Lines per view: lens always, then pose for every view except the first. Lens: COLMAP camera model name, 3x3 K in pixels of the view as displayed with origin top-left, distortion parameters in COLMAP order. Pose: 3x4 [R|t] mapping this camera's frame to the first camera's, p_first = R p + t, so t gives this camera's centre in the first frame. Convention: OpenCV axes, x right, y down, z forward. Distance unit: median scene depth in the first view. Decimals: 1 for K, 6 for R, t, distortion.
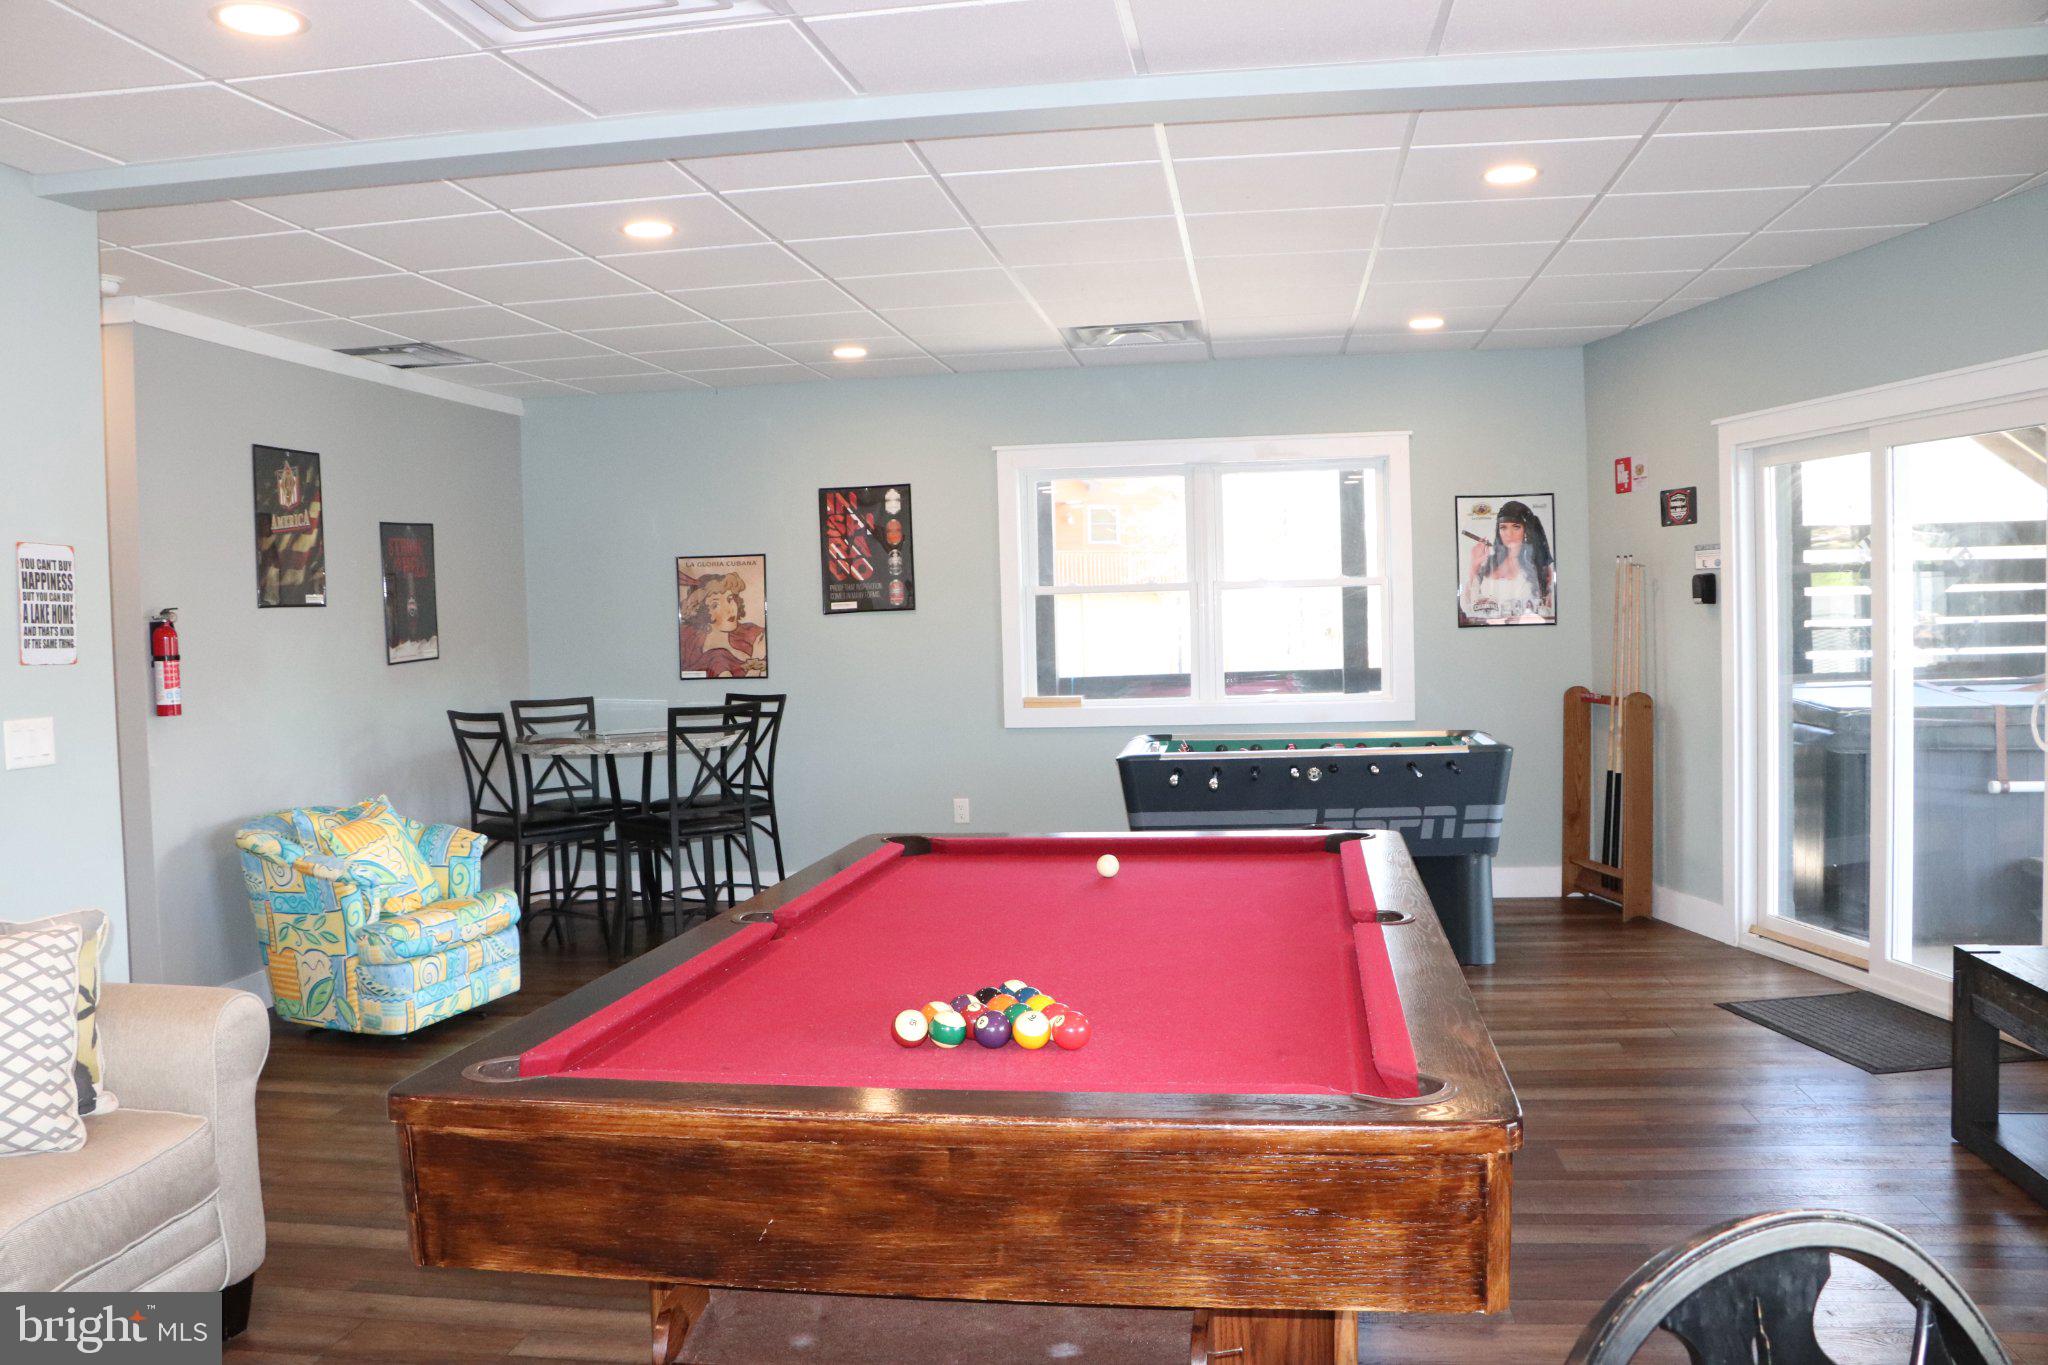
lens RADIAL K [[1682.2, 0, 1010.8], [0, 1682.2, 680.9], [0, 0, 1]] dist [-0.172296, 0.115179]
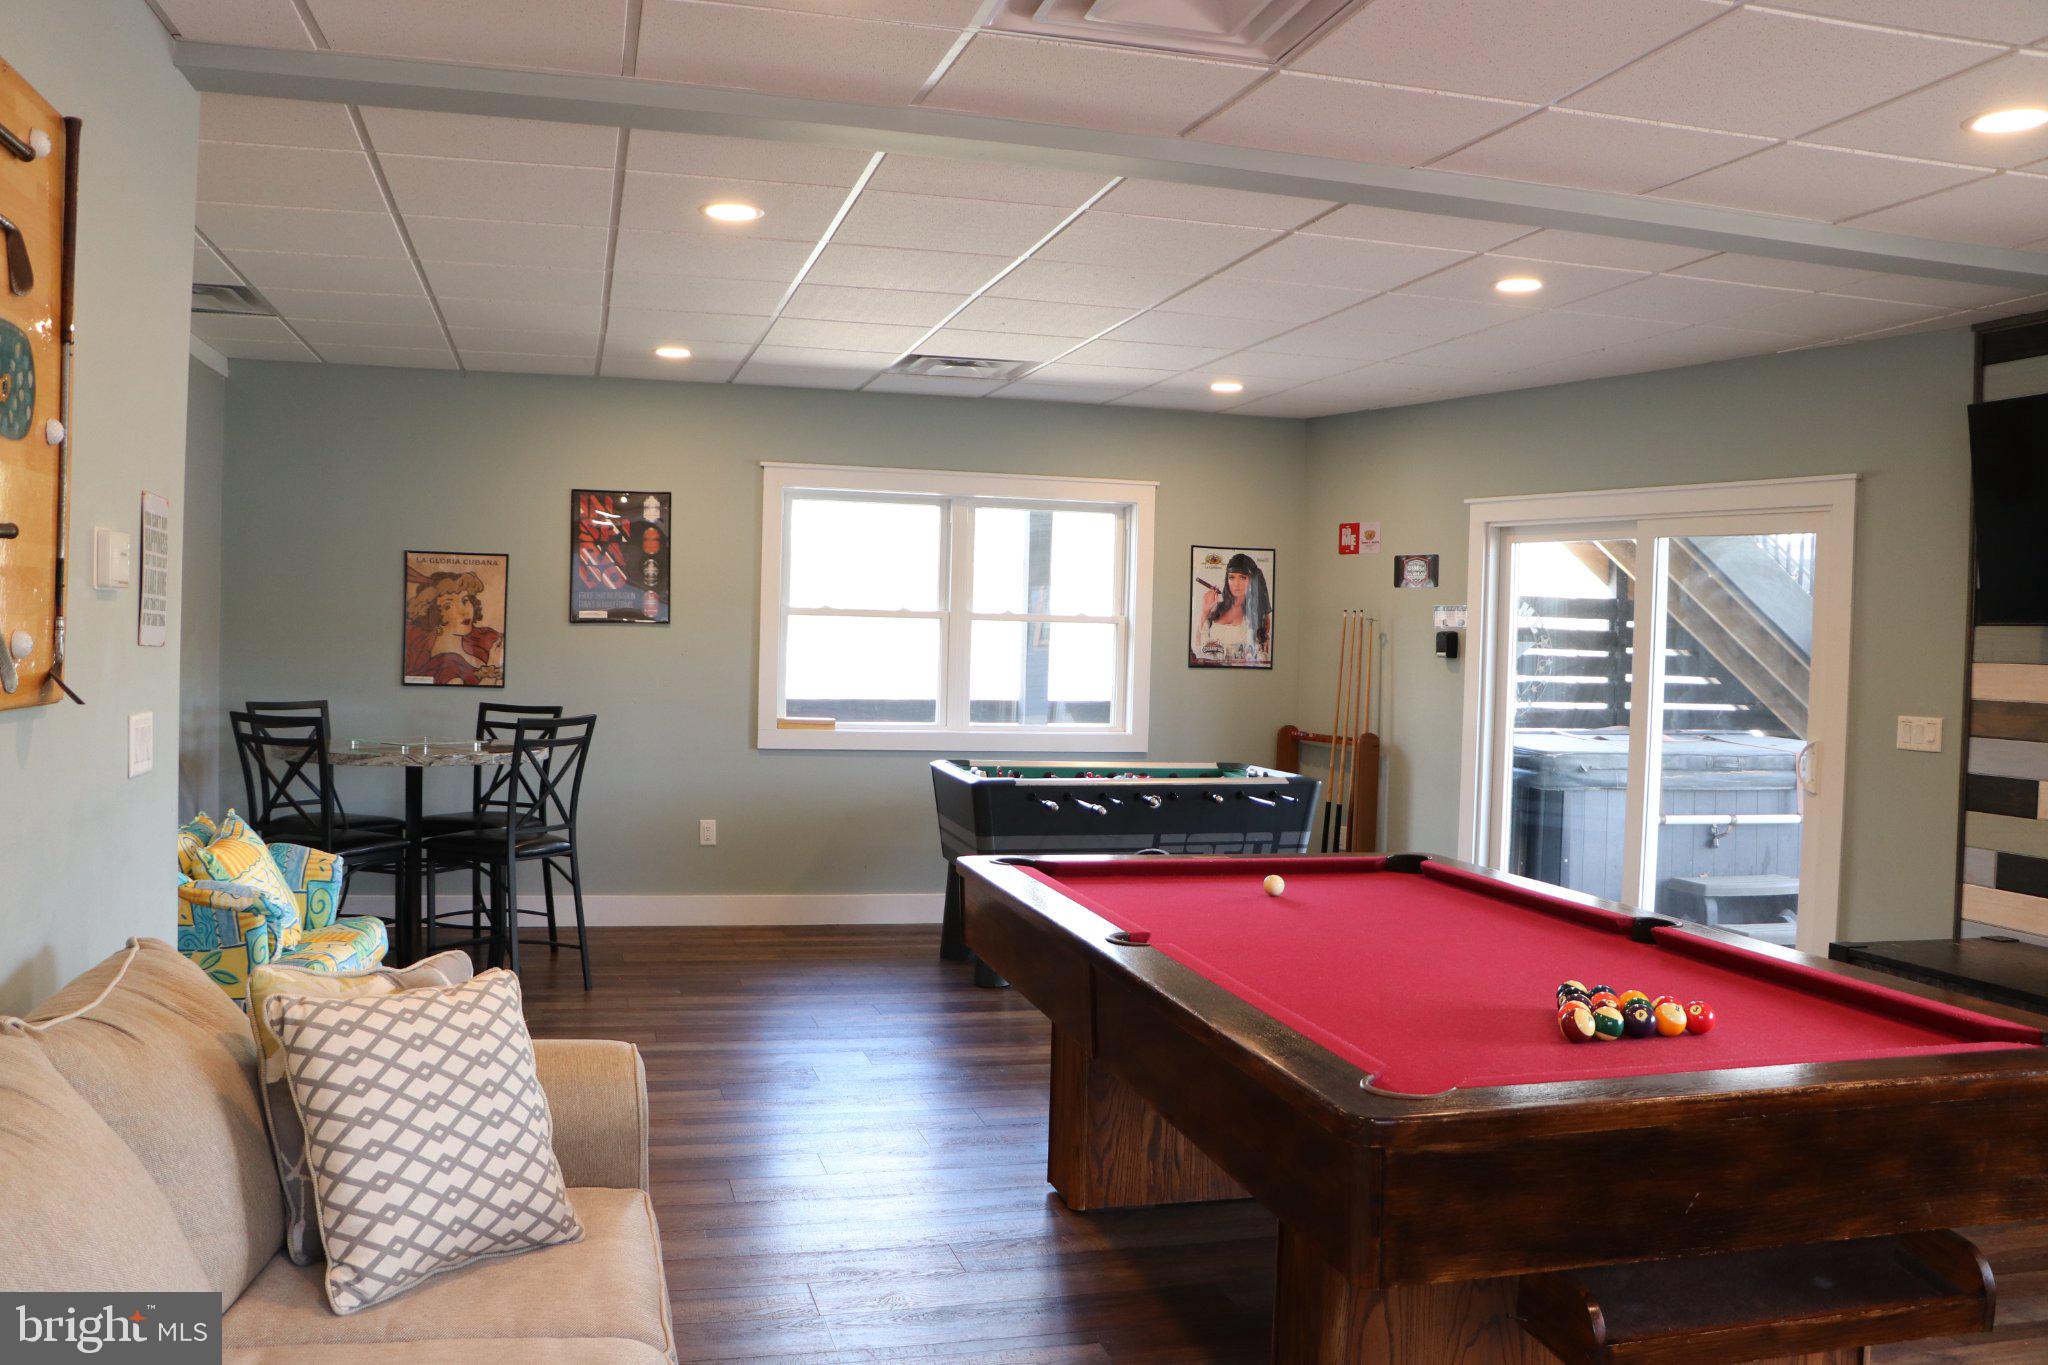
lens RADIAL K [[1682.2, 0, 1015.0], [0, 1682.2, 682.9], [0, 0, 1]] dist [-0.172296, 0.115179]
pose [[0.914620, 0.041581, 0.402171, -0.328778], [-0.036153, 0.999124, -0.021080, 0.006231], [-0.402695, 0.004740, 0.915322, 0.056728]]
